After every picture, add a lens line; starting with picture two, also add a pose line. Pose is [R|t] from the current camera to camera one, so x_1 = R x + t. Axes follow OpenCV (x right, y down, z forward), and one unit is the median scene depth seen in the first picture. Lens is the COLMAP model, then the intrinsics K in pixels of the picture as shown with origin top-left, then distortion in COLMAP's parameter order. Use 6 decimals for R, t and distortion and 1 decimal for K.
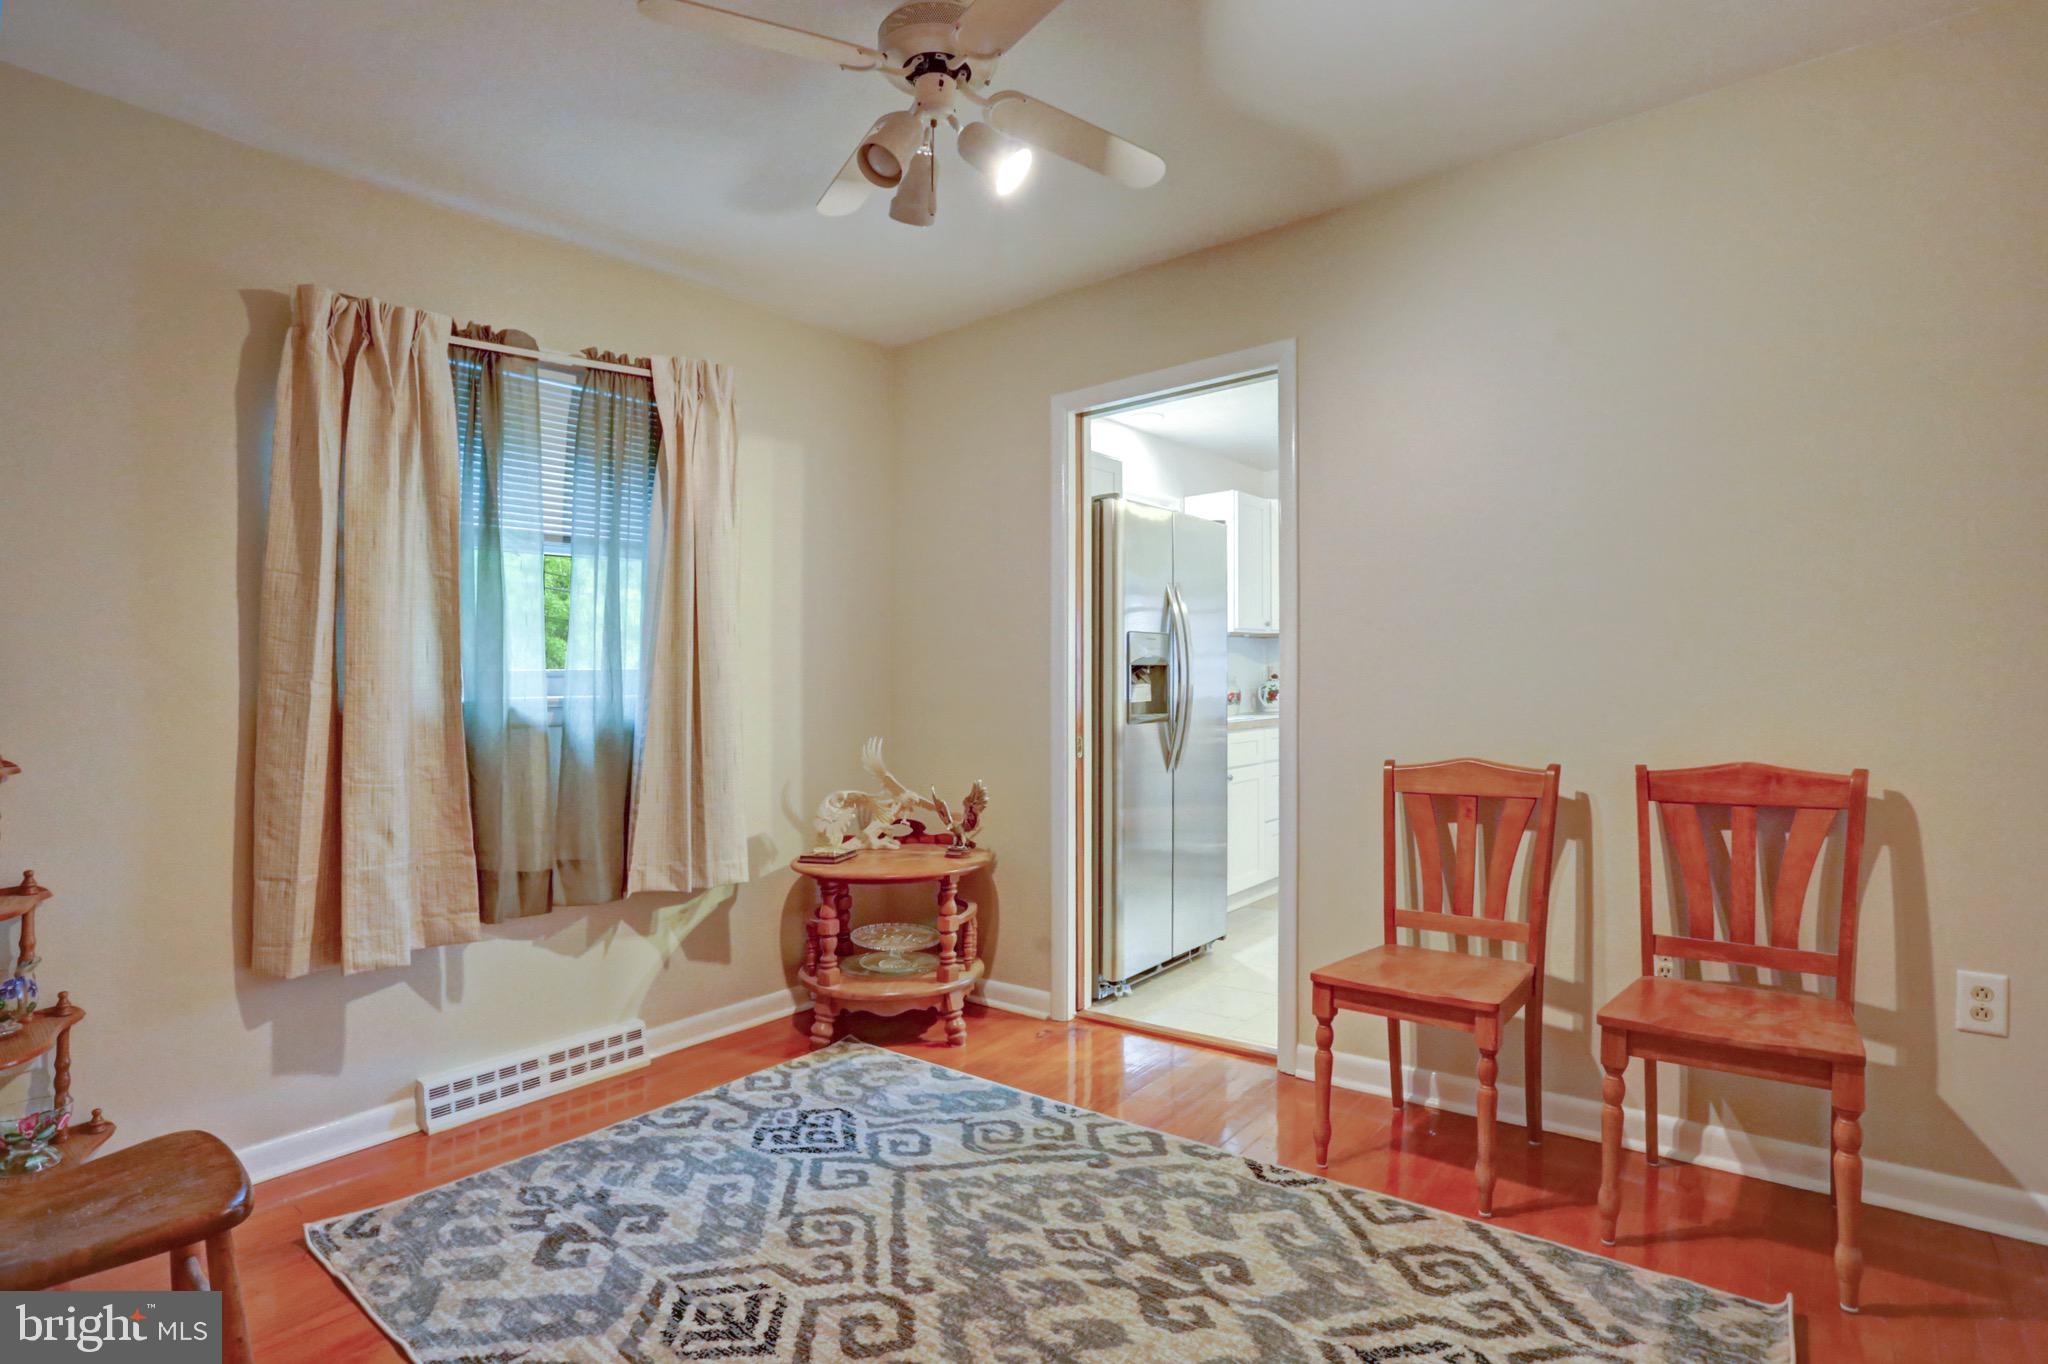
lens RADIAL K [[1036.7, 0, 1024.0], [0, 1036.7, 682.0], [0, 0, 1]] dist [-0.020885, 0.000319]
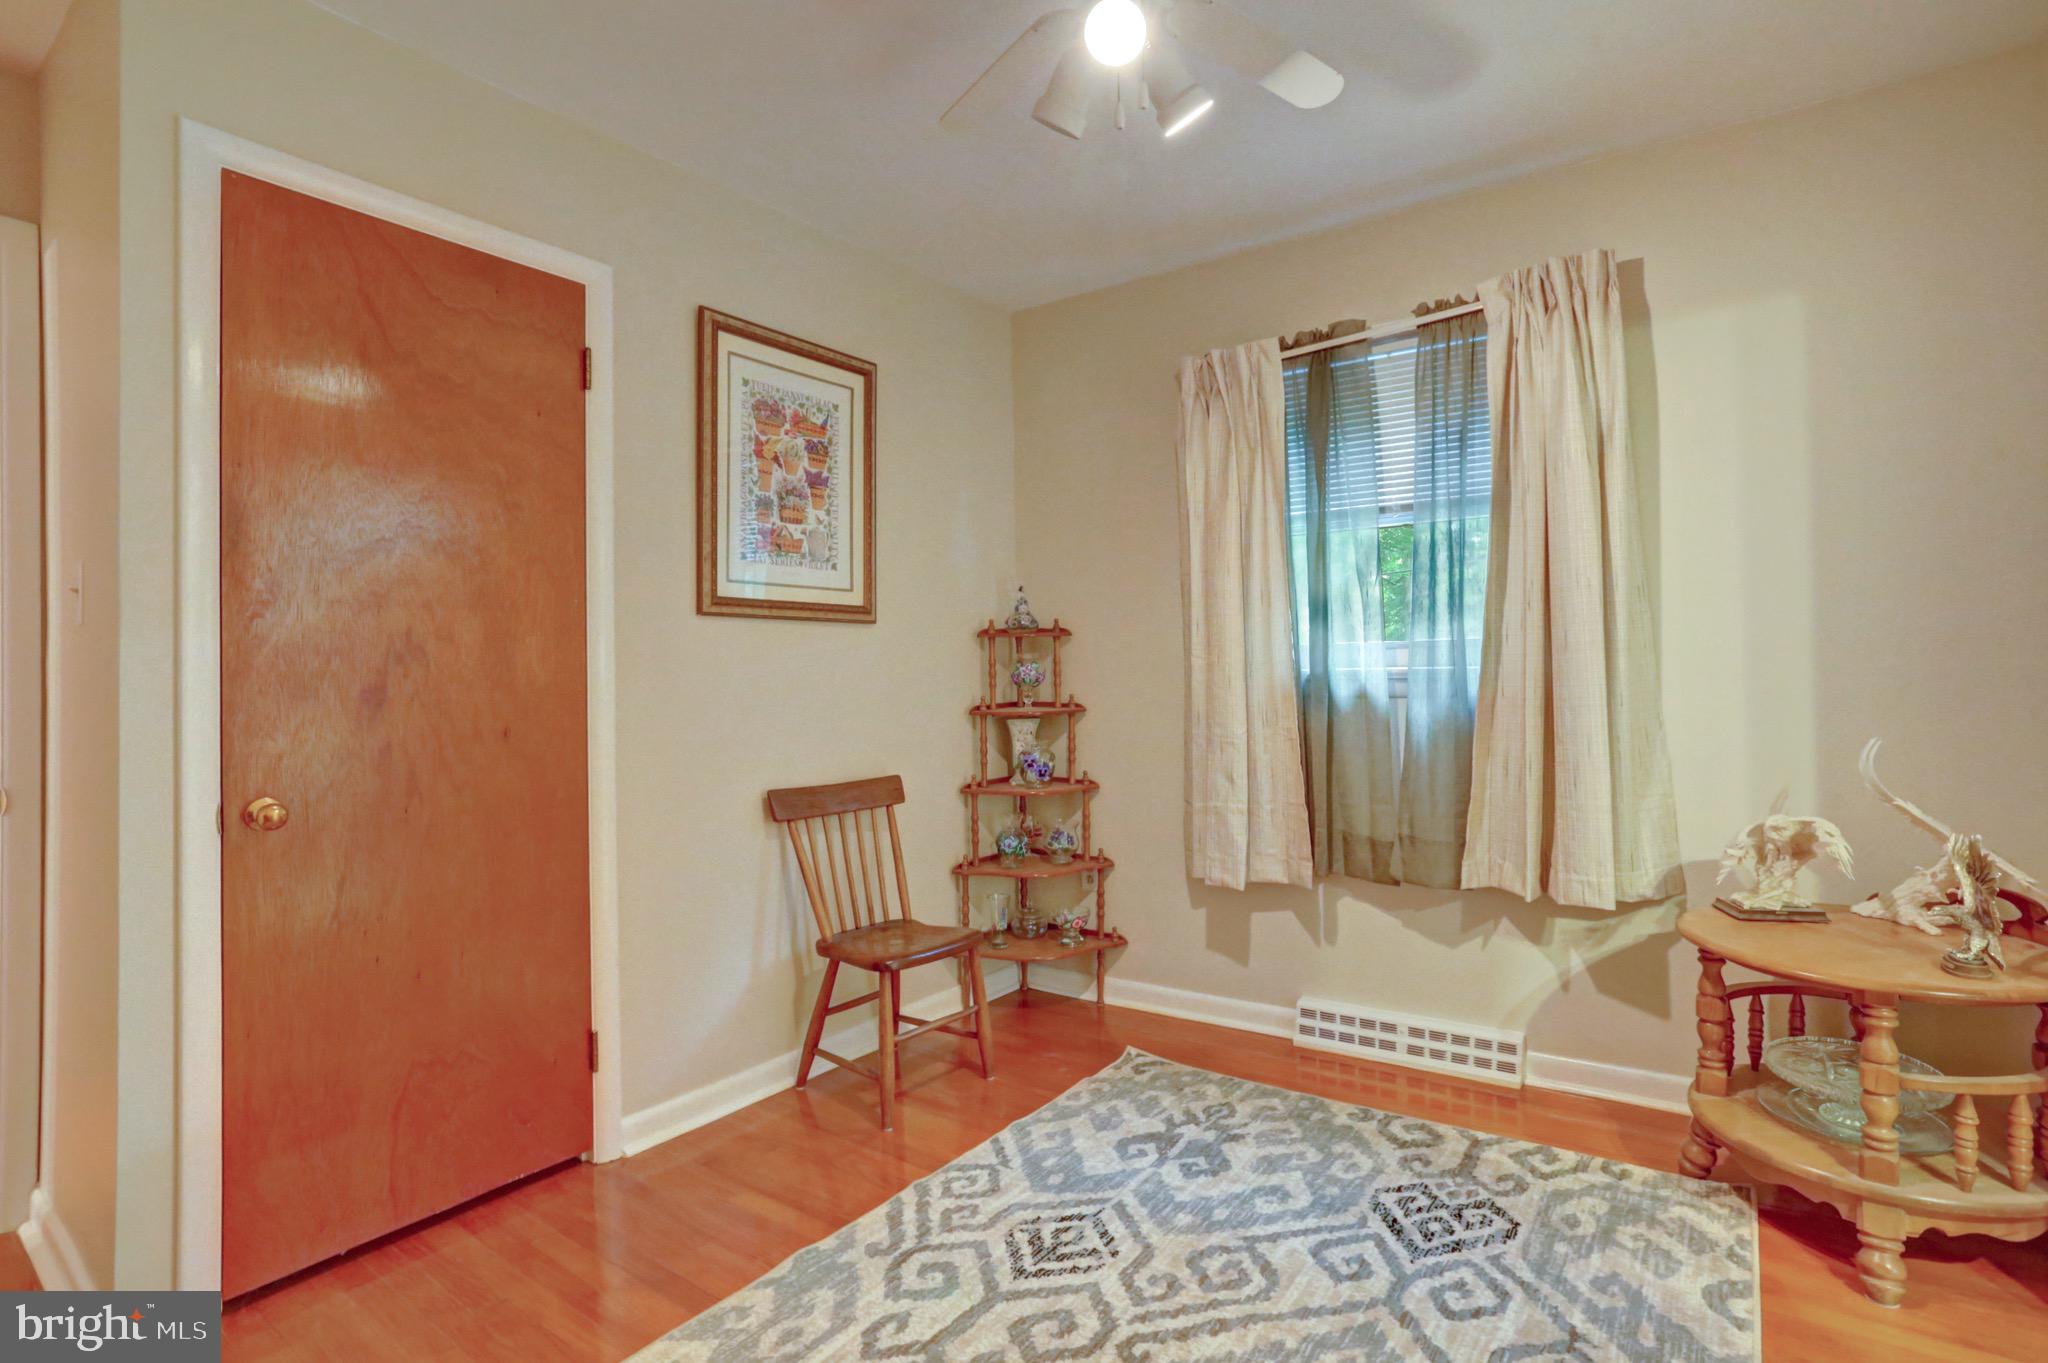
lens RADIAL K [[1017.9, 0, 1025.9], [0, 1017.9, 643.4], [0, 0, 1]] dist [-0.073160, 0.030101]
pose [[0.046368, -0.014505, -0.998819, 0.533271], [0.019740, 0.999713, -0.013601, -0.003537], [0.998729, -0.019086, 0.046641, 0.636721]]
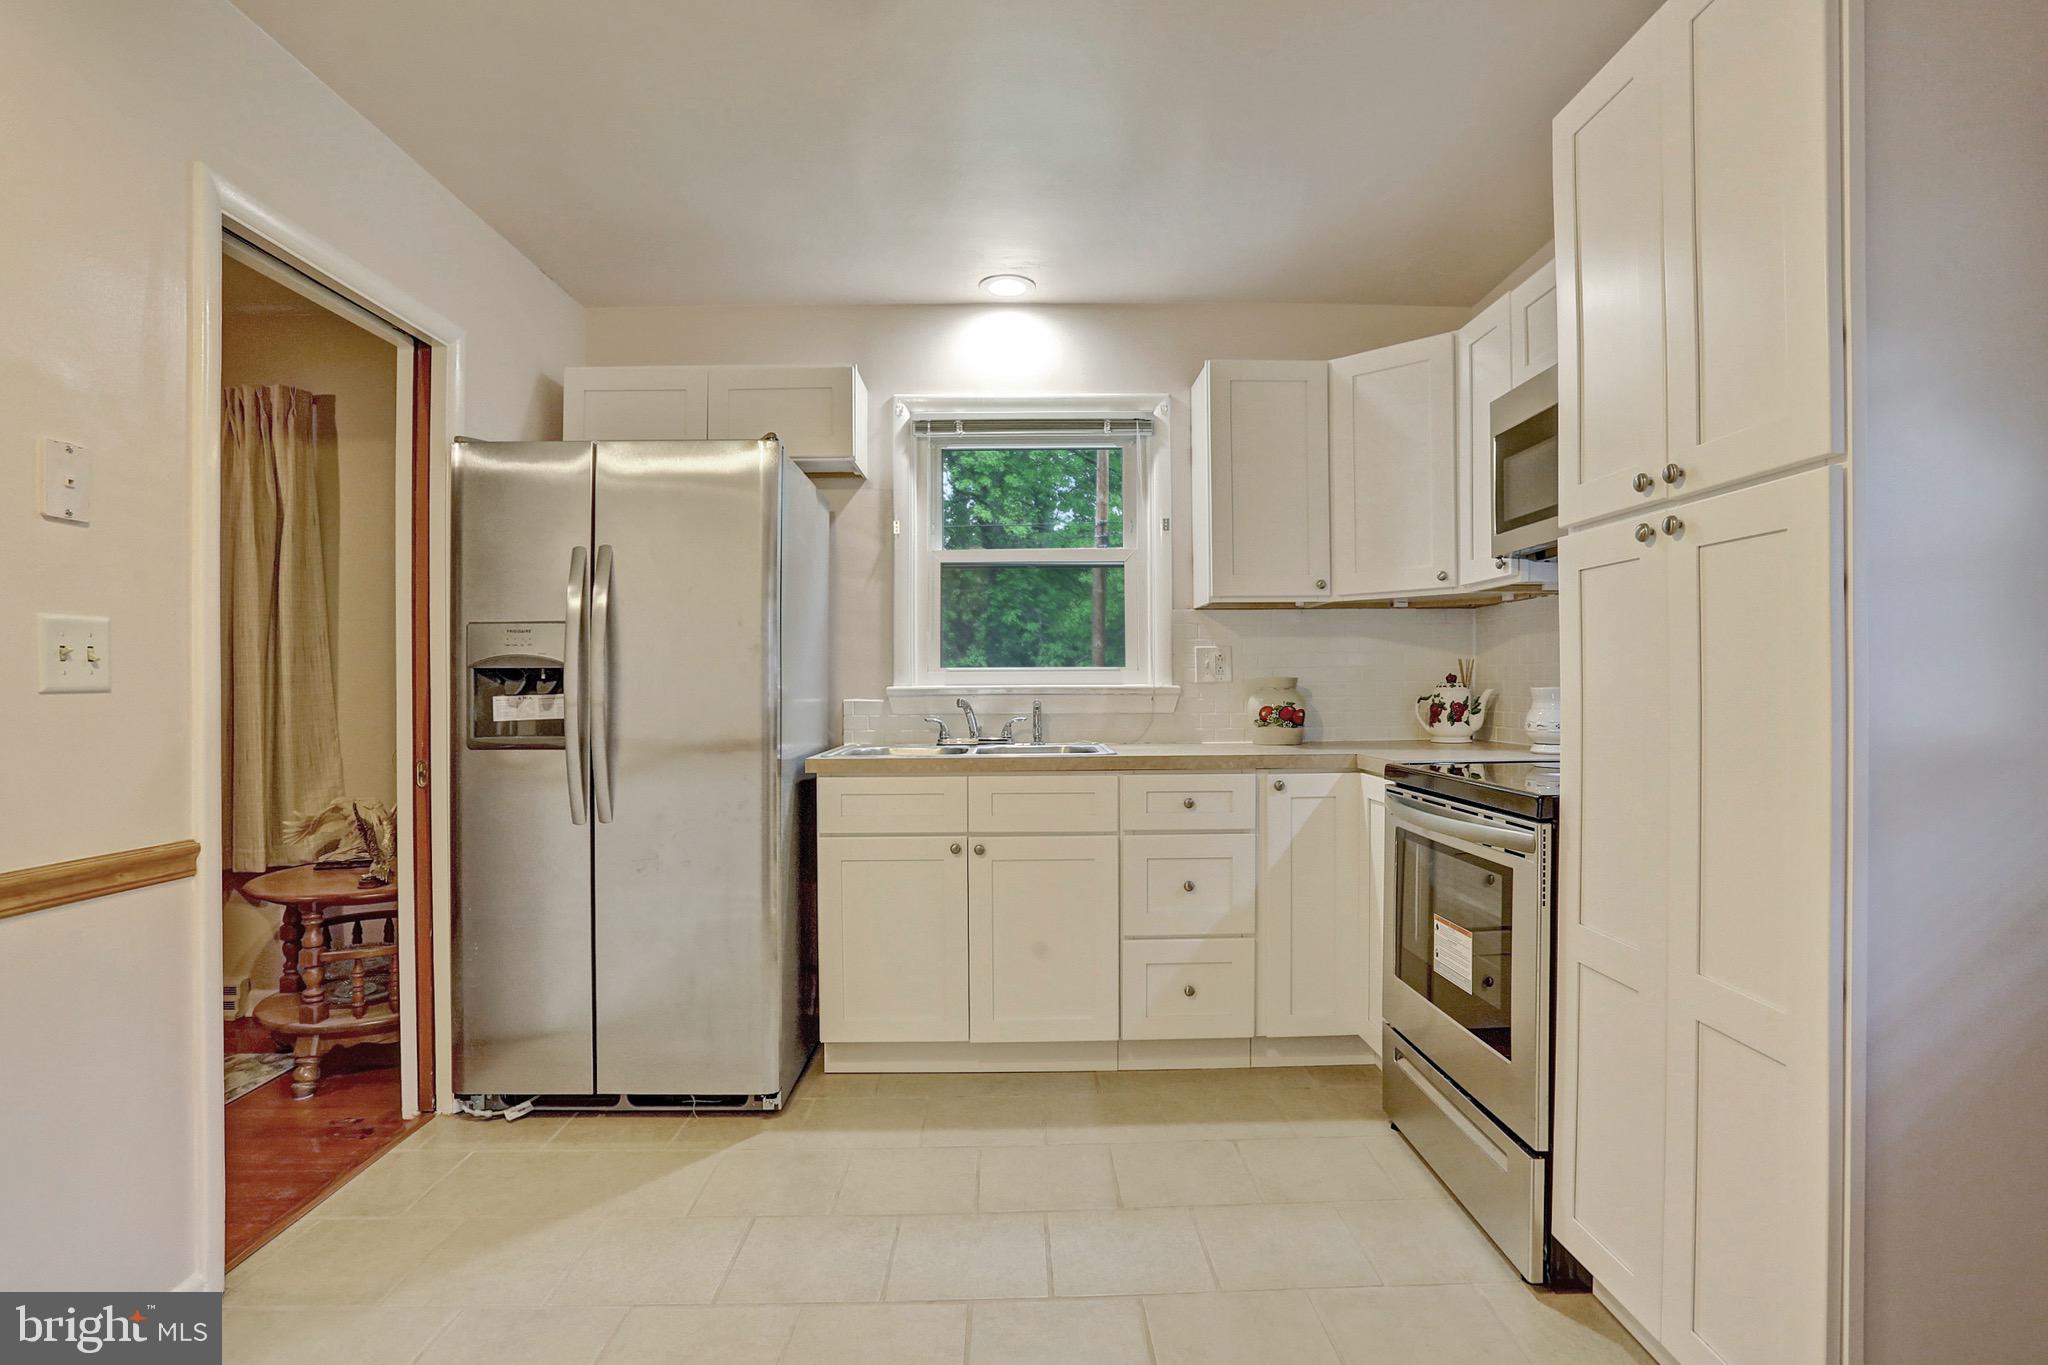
lens RADIAL K [[1007.9, 0, 1024.0], [0, 1007.9, 682.5], [0, 0, 1]] dist [-0.070942, 0.026786]
pose [[0.637209, 0.015496, -0.770535, 1.163428], [-0.001904, 0.999826, 0.018533, -0.024968], [0.770688, -0.010342, 0.637128, 1.144294]]
